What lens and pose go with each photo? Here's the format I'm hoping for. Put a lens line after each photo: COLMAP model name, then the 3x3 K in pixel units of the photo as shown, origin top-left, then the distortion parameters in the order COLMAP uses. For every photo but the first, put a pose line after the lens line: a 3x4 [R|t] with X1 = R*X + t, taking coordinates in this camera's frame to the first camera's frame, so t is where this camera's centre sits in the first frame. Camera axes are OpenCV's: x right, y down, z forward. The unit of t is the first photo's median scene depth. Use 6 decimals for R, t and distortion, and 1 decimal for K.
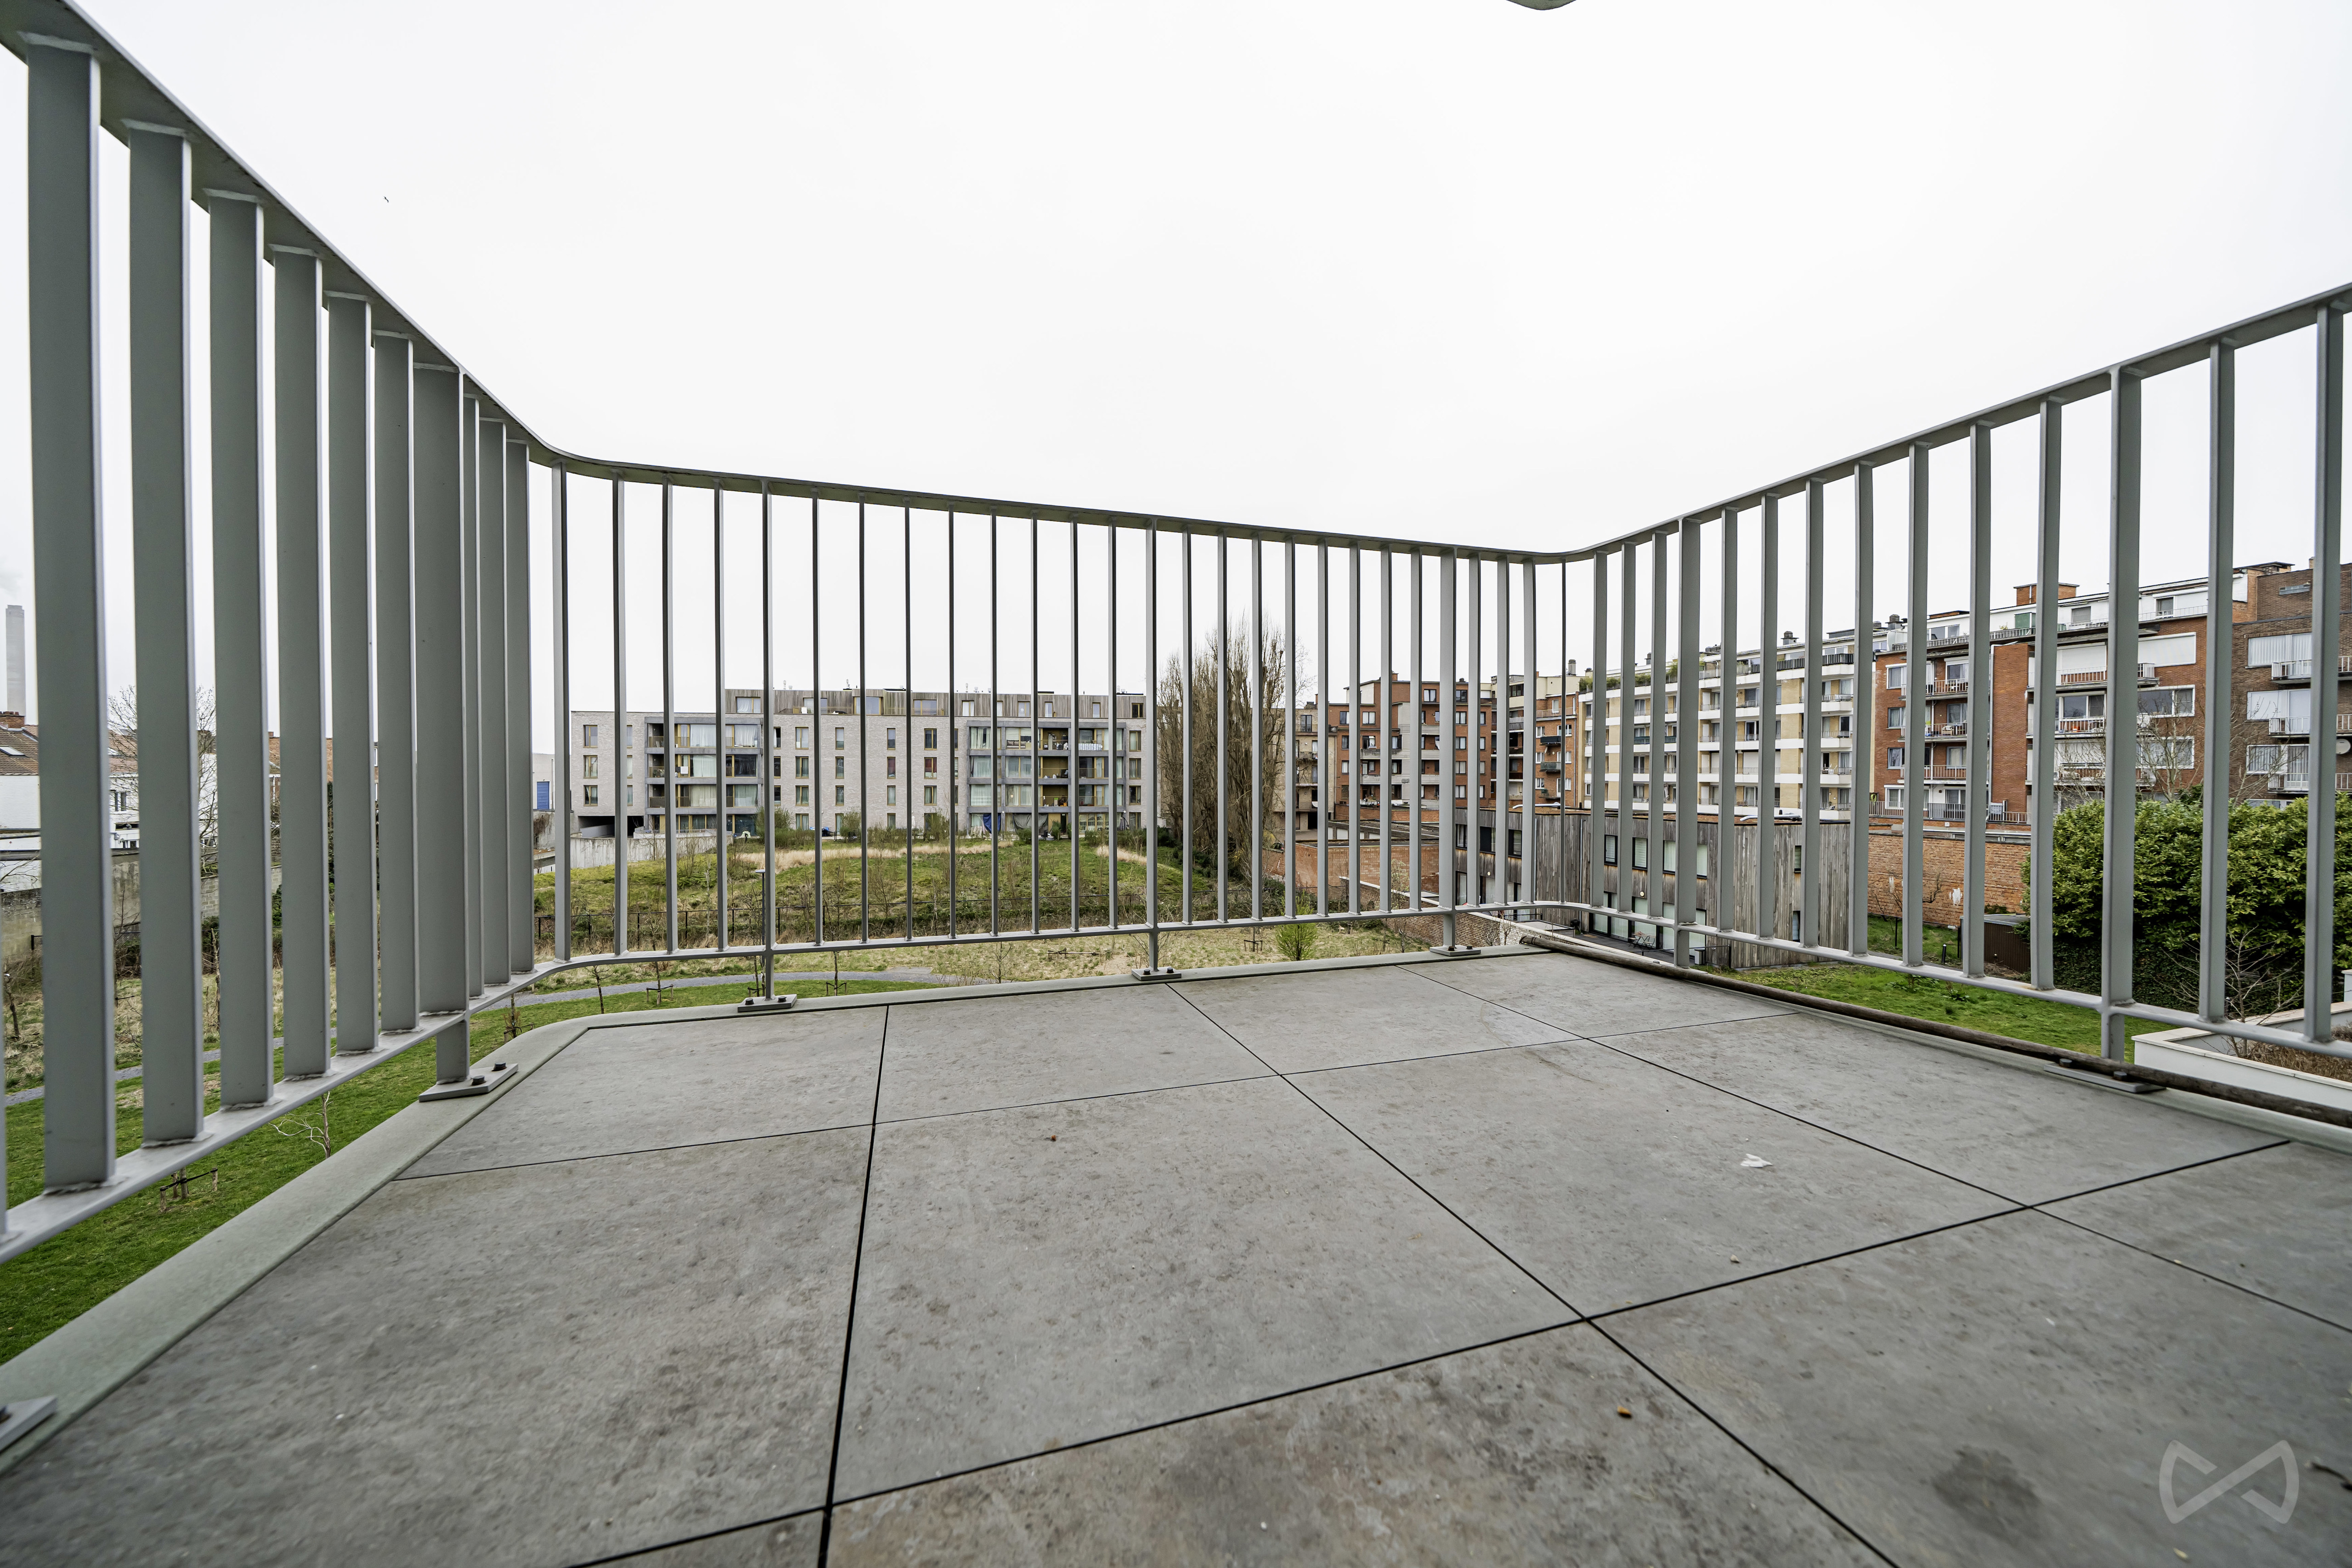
lens RADIAL K [[833.0, 0, 1155.8], [0, 833.0, 782.8], [0, 0, 1]] dist [-0.004800, -0.000142]
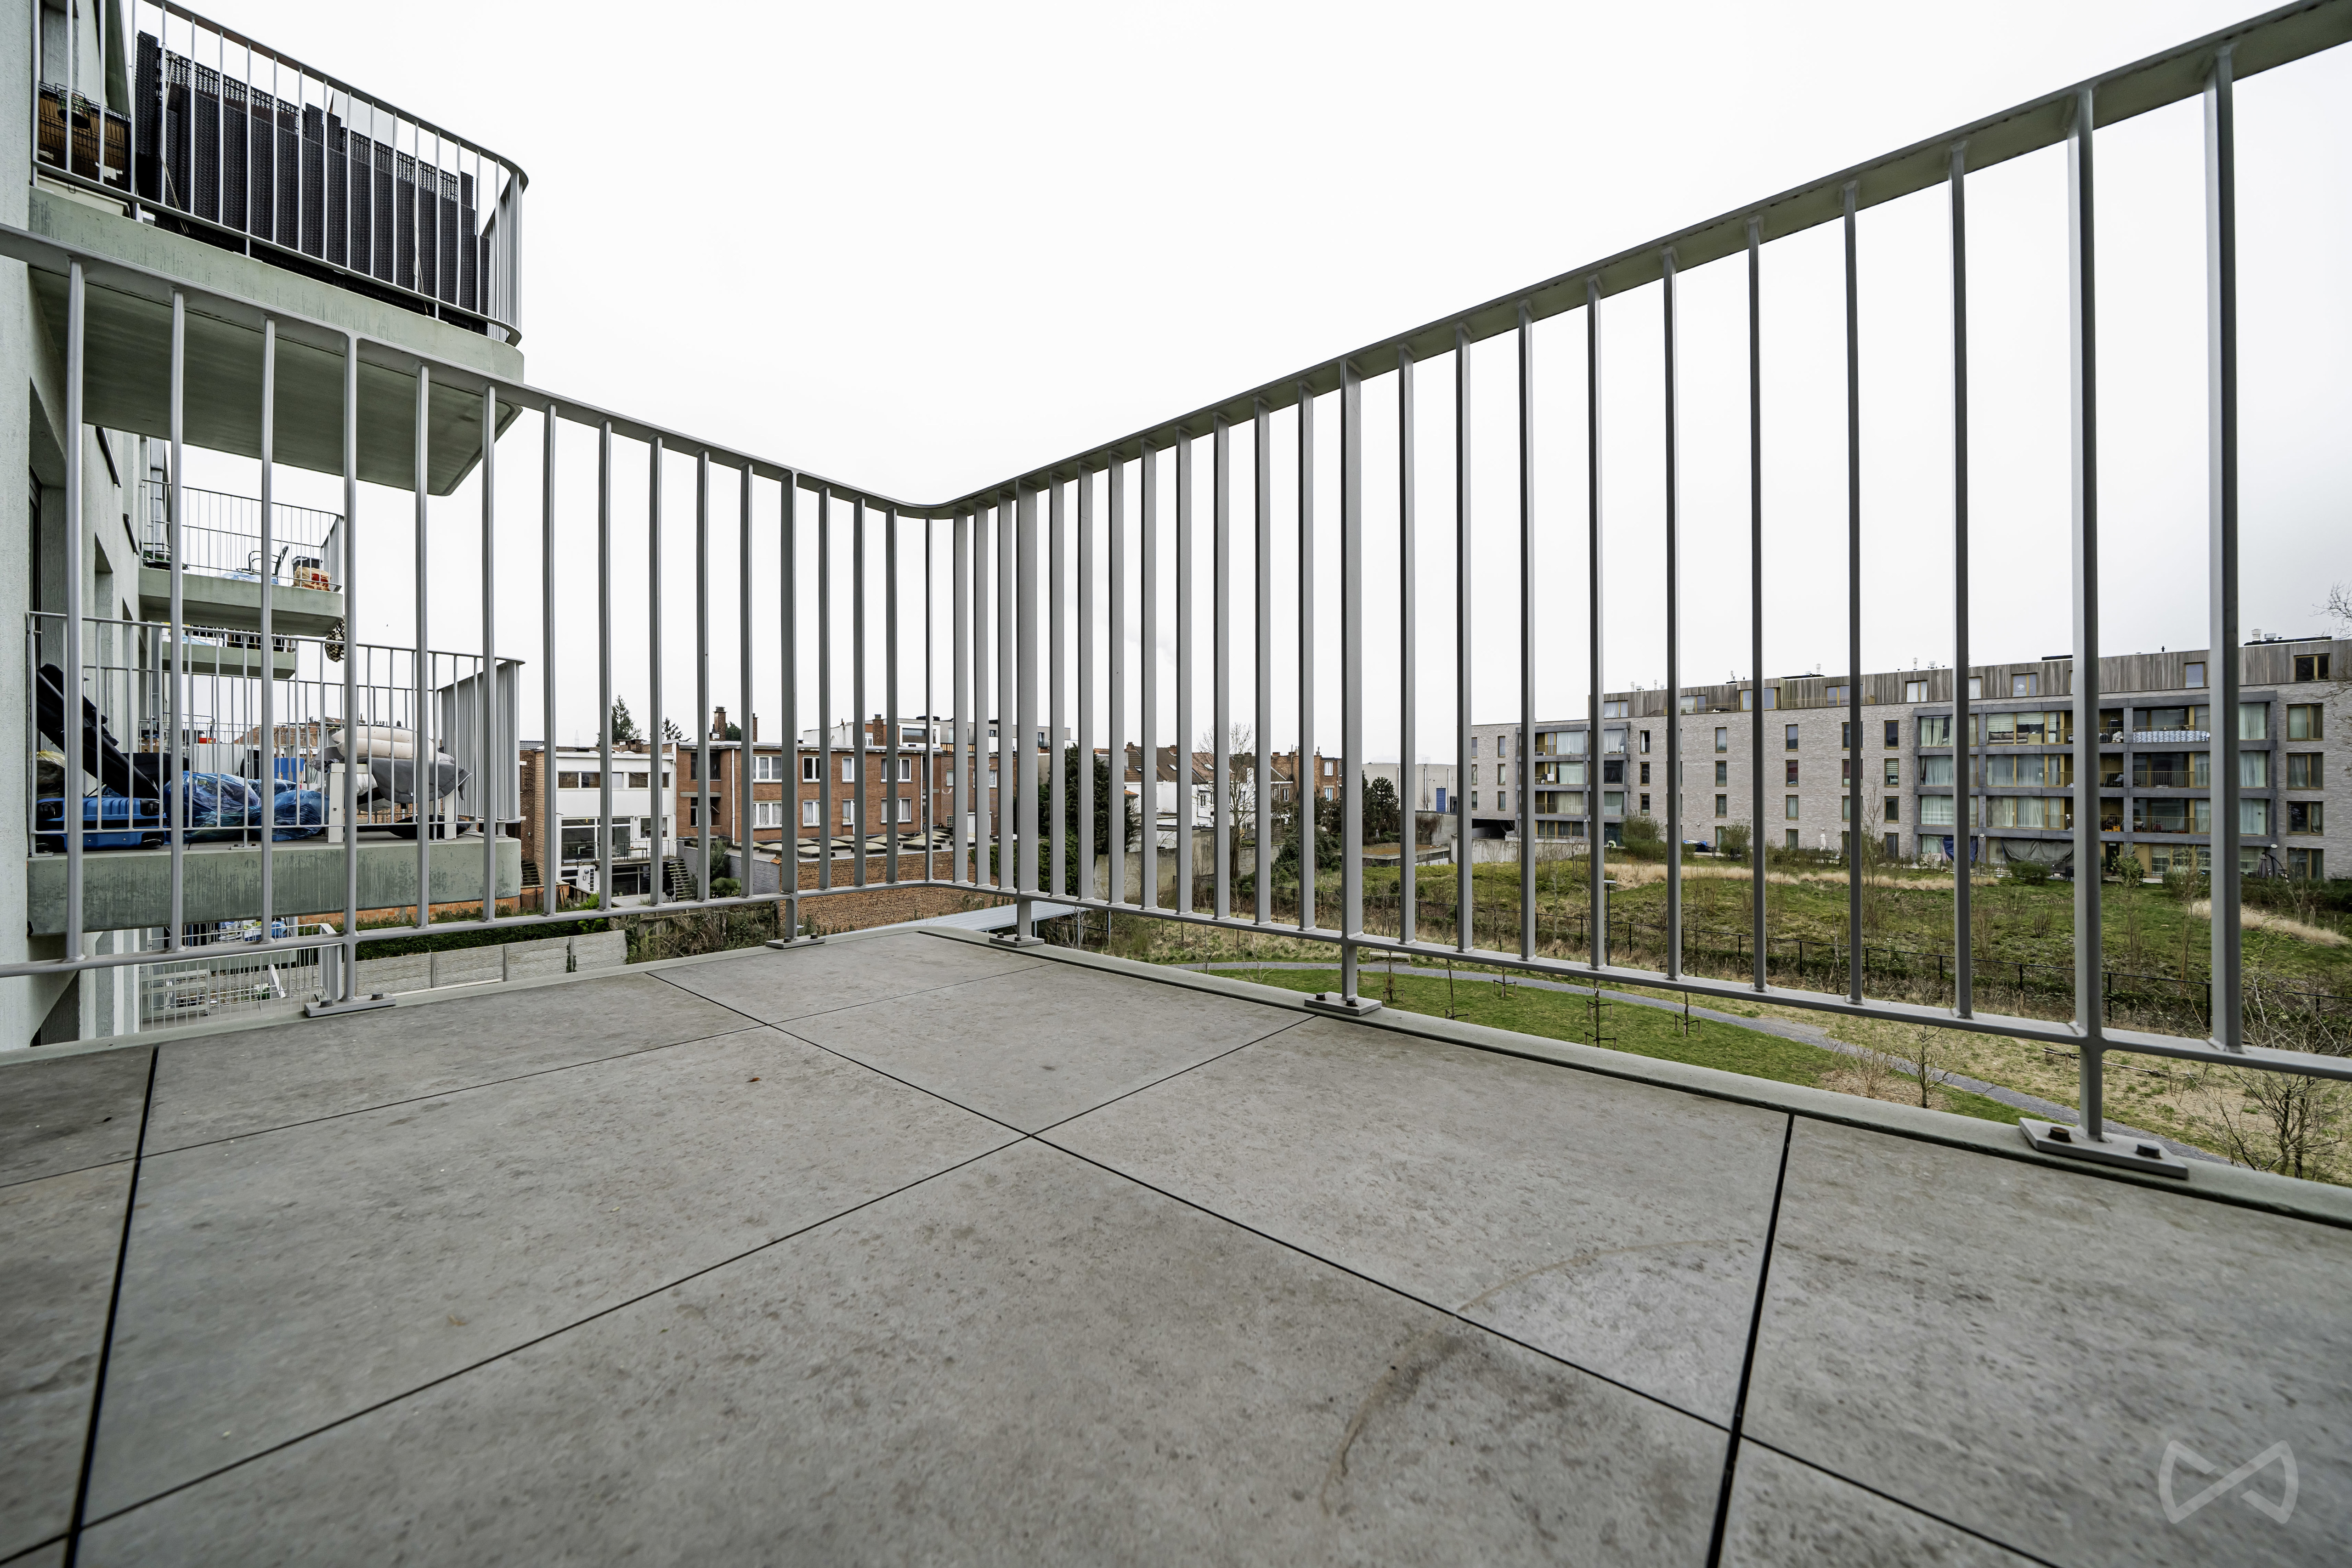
lens RADIAL K [[833.0, 0, 1155.8], [0, 833.0, 782.8], [0, 0, 1]] dist [-0.004800, -0.000142]
pose [[0.523207, 0.000136, -0.852205, 0.592000], [-0.012076, 0.999901, -0.007255, 0.057456], [0.852120, 0.014087, 0.523157, 0.569150]]
